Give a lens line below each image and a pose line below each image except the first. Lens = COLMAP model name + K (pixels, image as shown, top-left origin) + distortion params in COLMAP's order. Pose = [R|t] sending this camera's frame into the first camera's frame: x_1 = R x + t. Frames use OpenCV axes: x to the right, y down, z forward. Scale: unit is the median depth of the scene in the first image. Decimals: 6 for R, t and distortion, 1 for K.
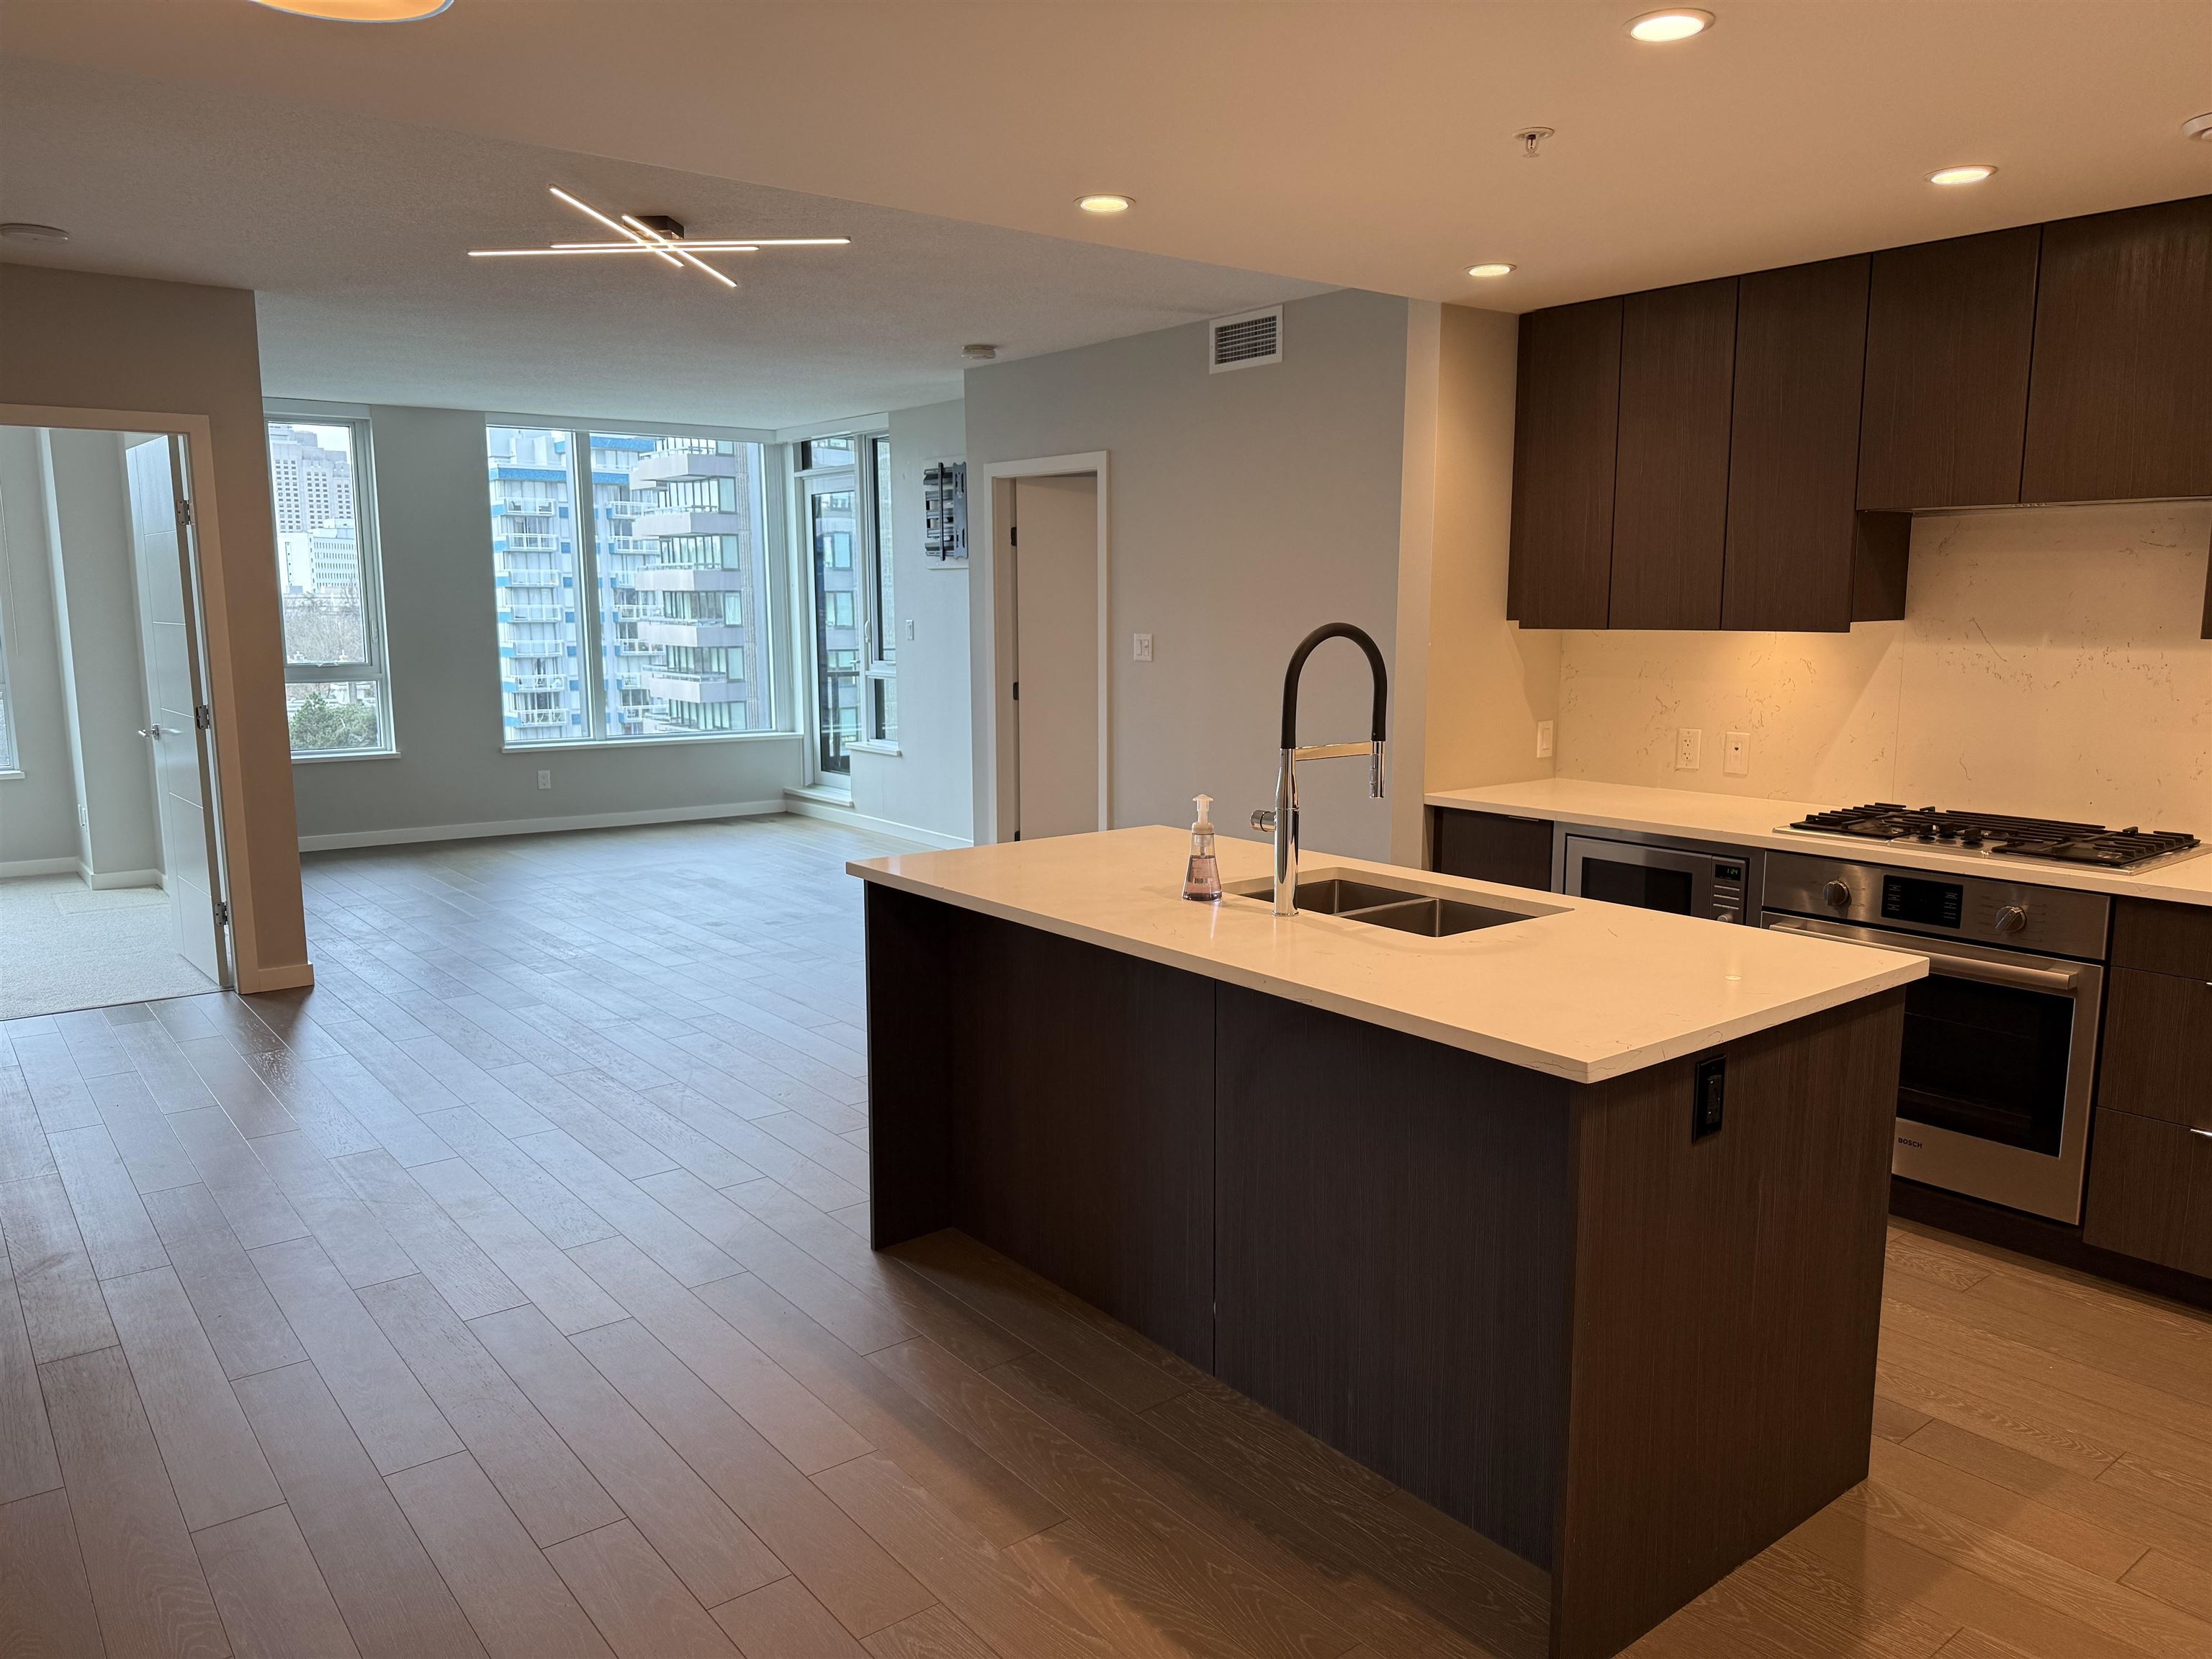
lens RADIAL K [[1559.2, 0, 1097.4], [0, 1559.2, 827.5], [0, 0, 1]] dist [0.165012, -0.306611]
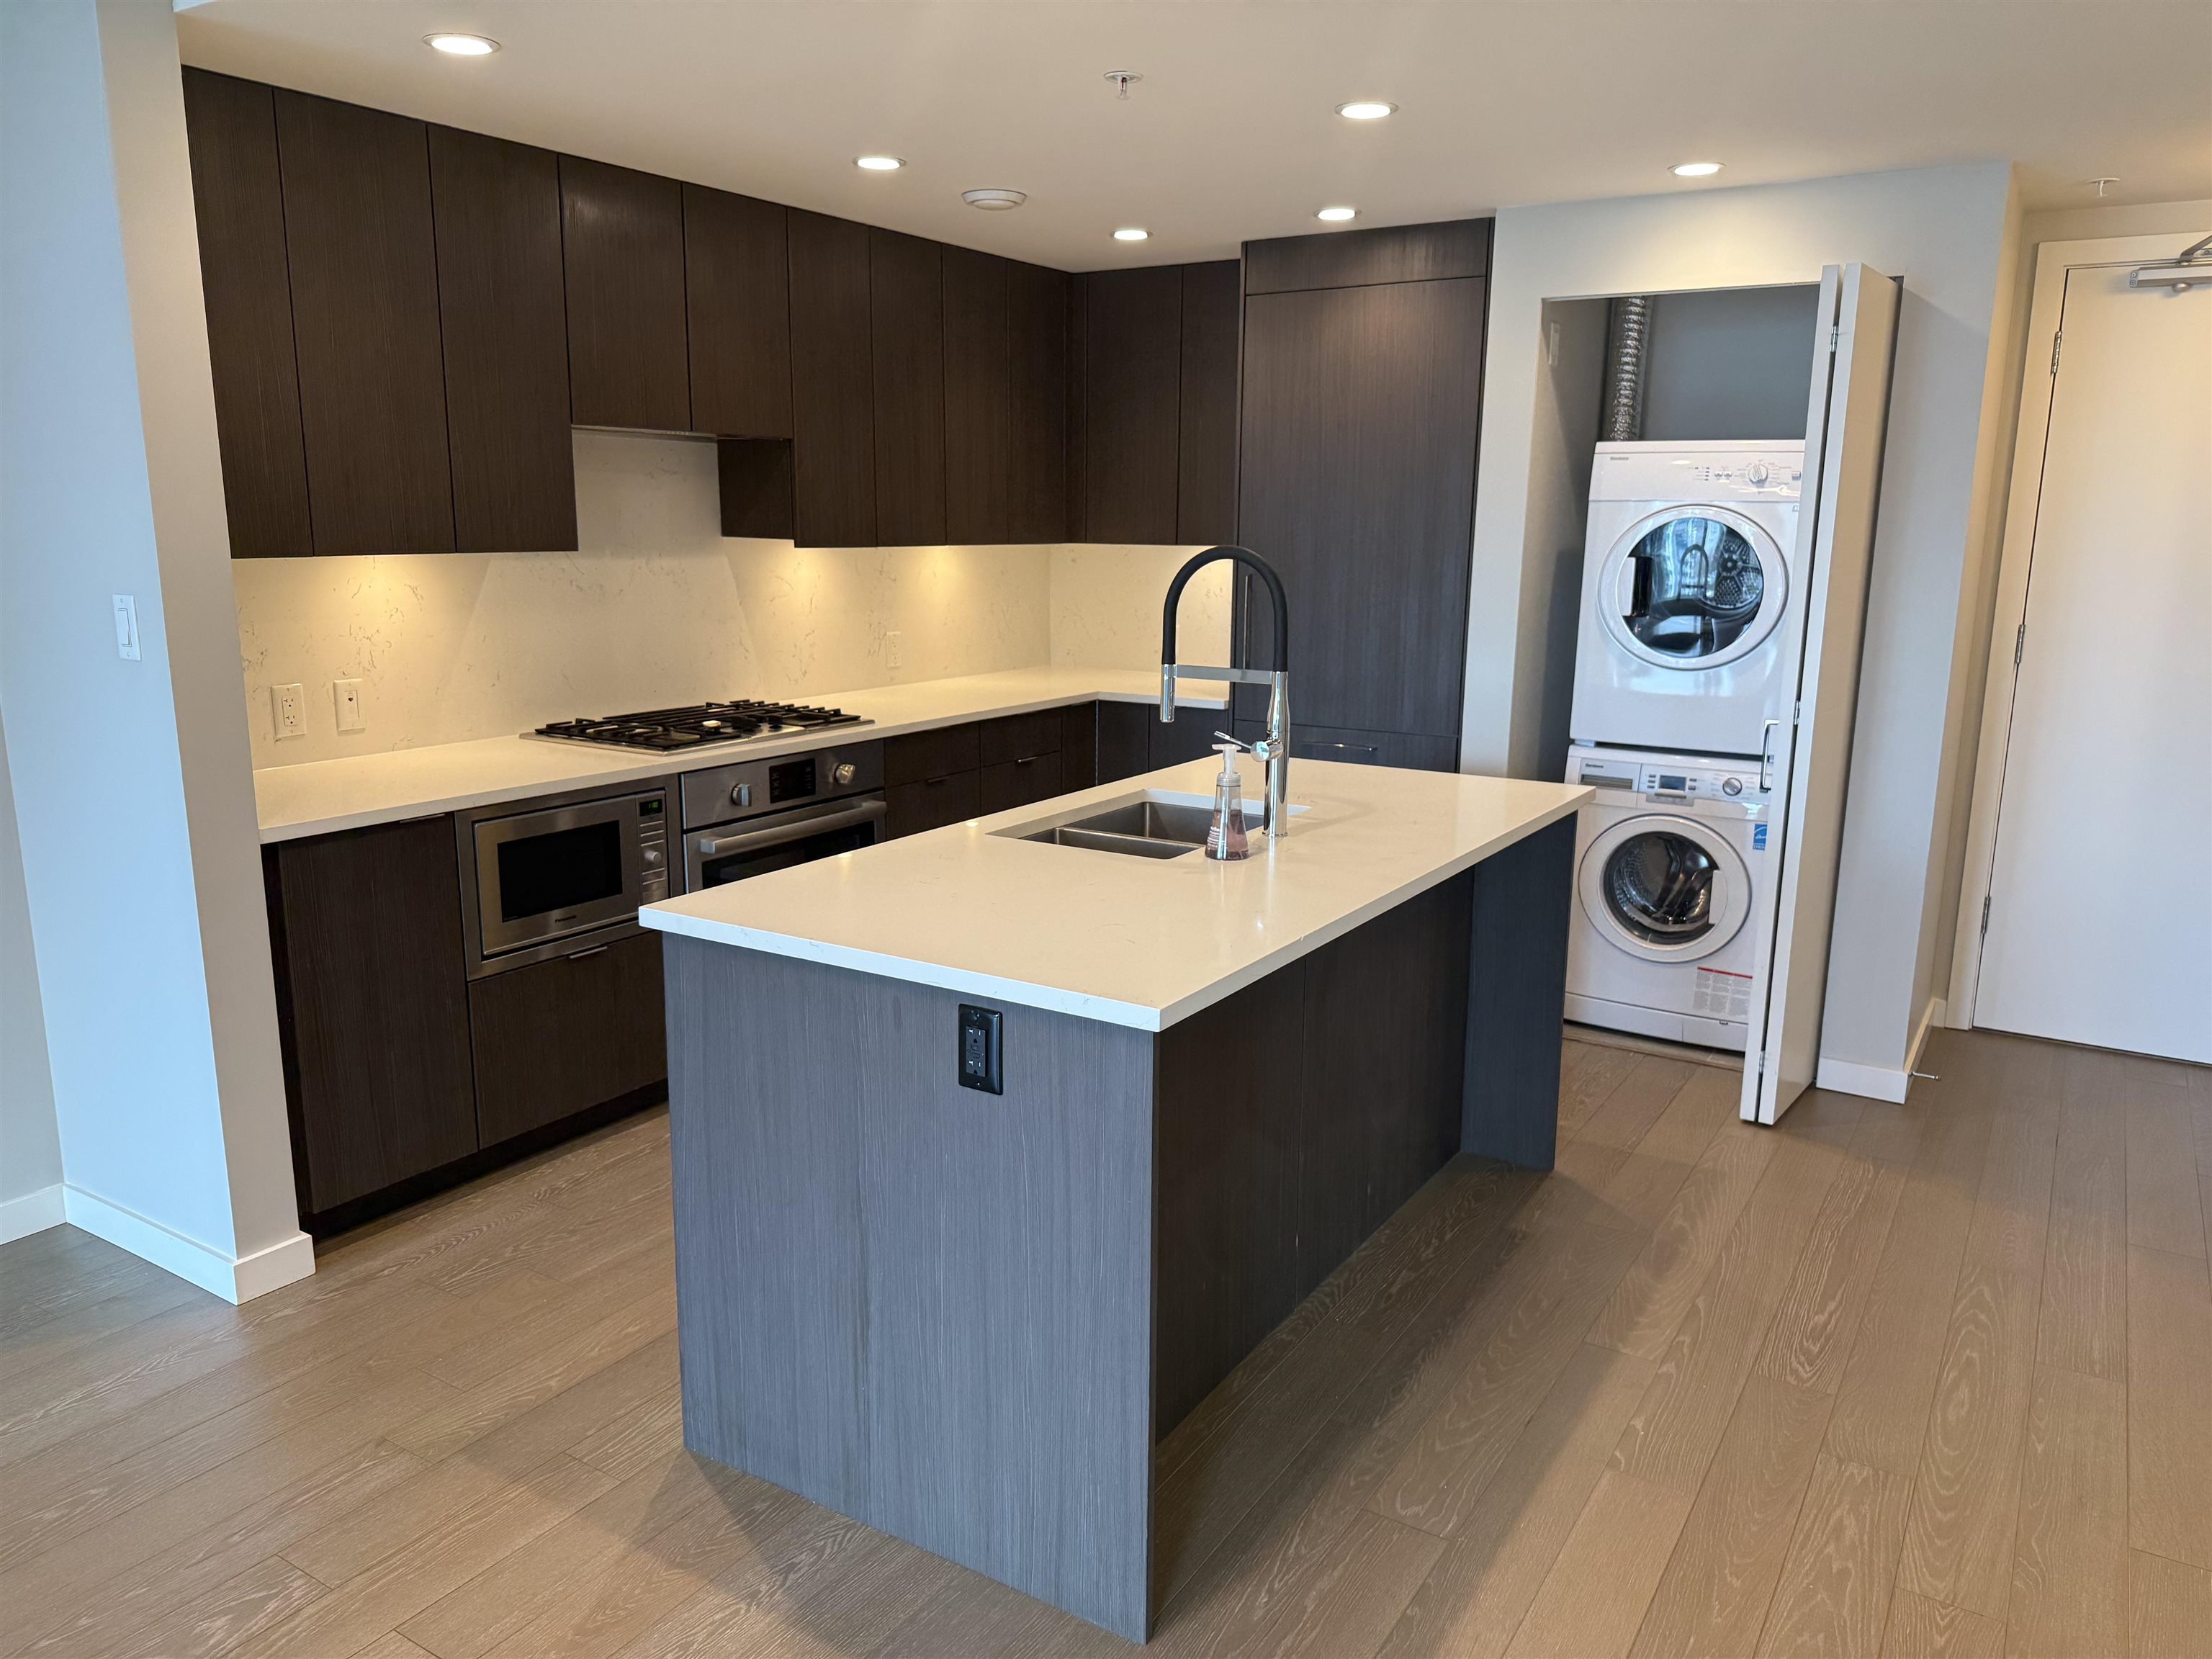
lens RADIAL K [[1559.2, 0, 1097.4], [0, 1559.2, 827.5], [0, 0, 1]] dist [0.165012, -0.306611]
pose [[-0.332593, -0.185775, 0.924591, -0.261853], [0.131379, 0.961718, 0.240495, -0.069948], [-0.933874, 0.201459, -0.295454, 0.471198]]
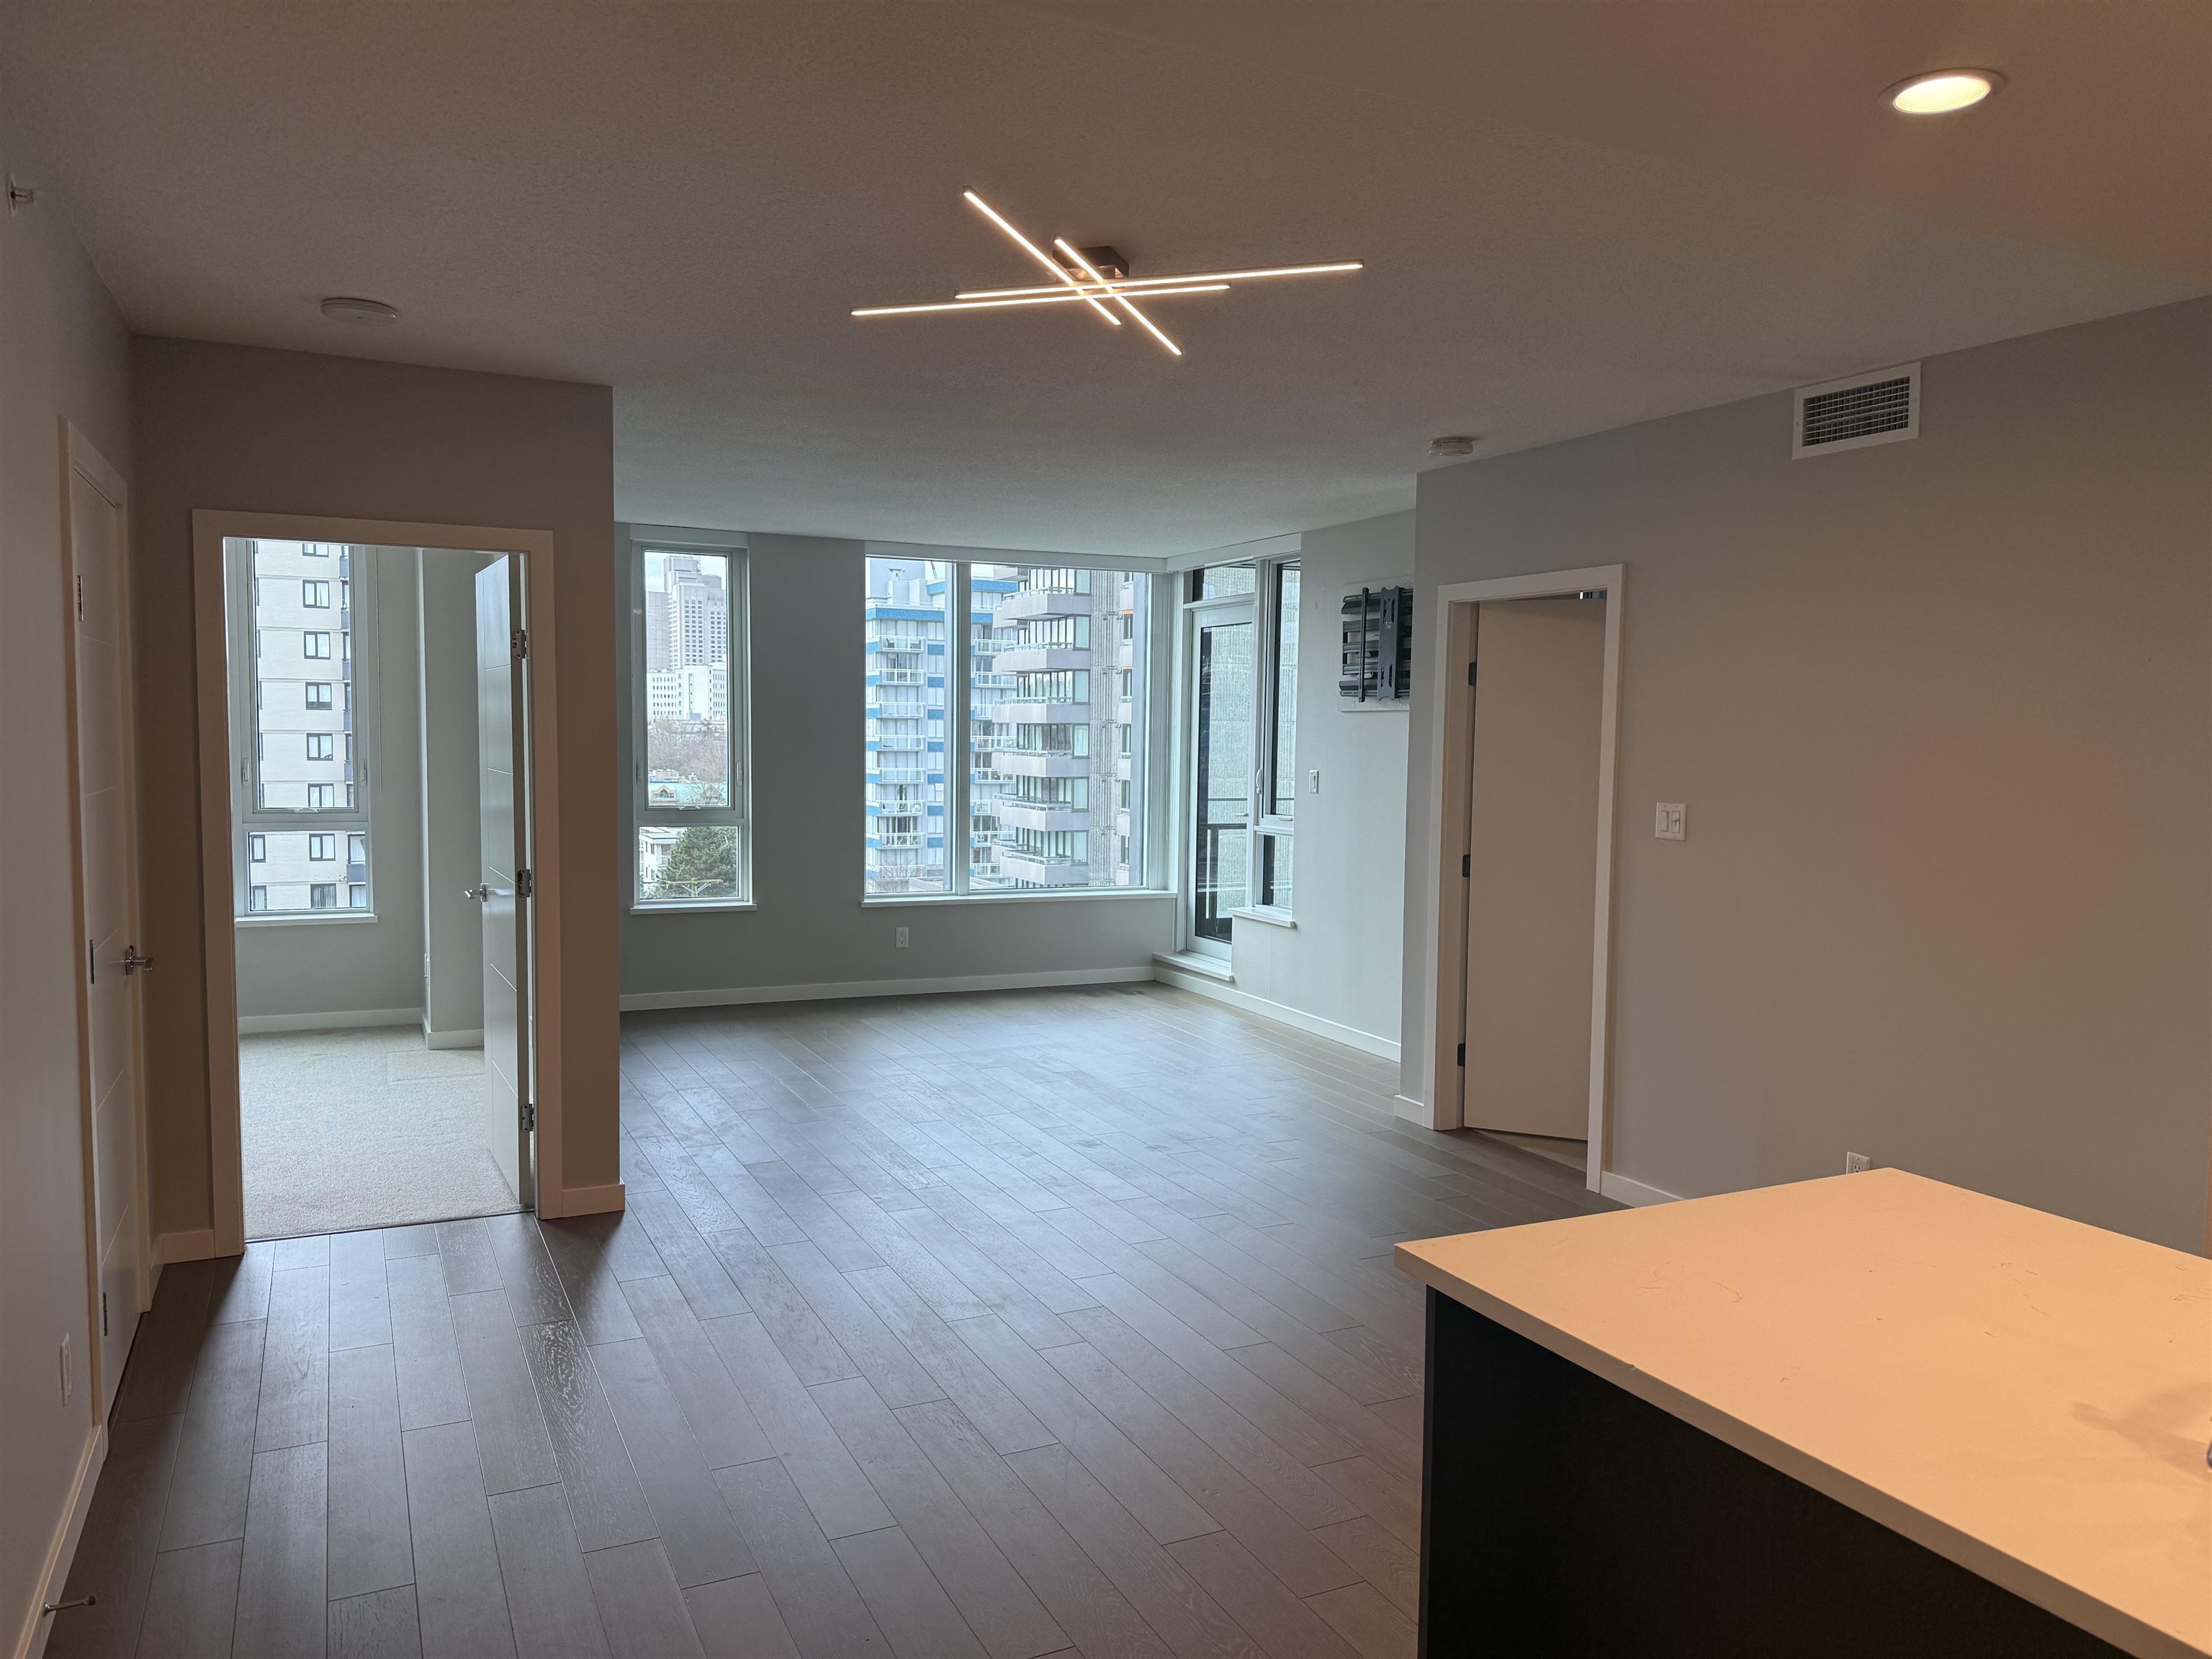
lens RADIAL K [[1552.5, 0, 1106.0], [0, 1552.5, 829.5], [0, 0, 1]] dist [0.102804, -0.177763]
pose [[0.978563, 0.028779, -0.203927, -0.061708], [-0.045410, 0.995970, -0.077345, -0.032065], [0.200879, 0.084947, 0.975926, 0.167785]]
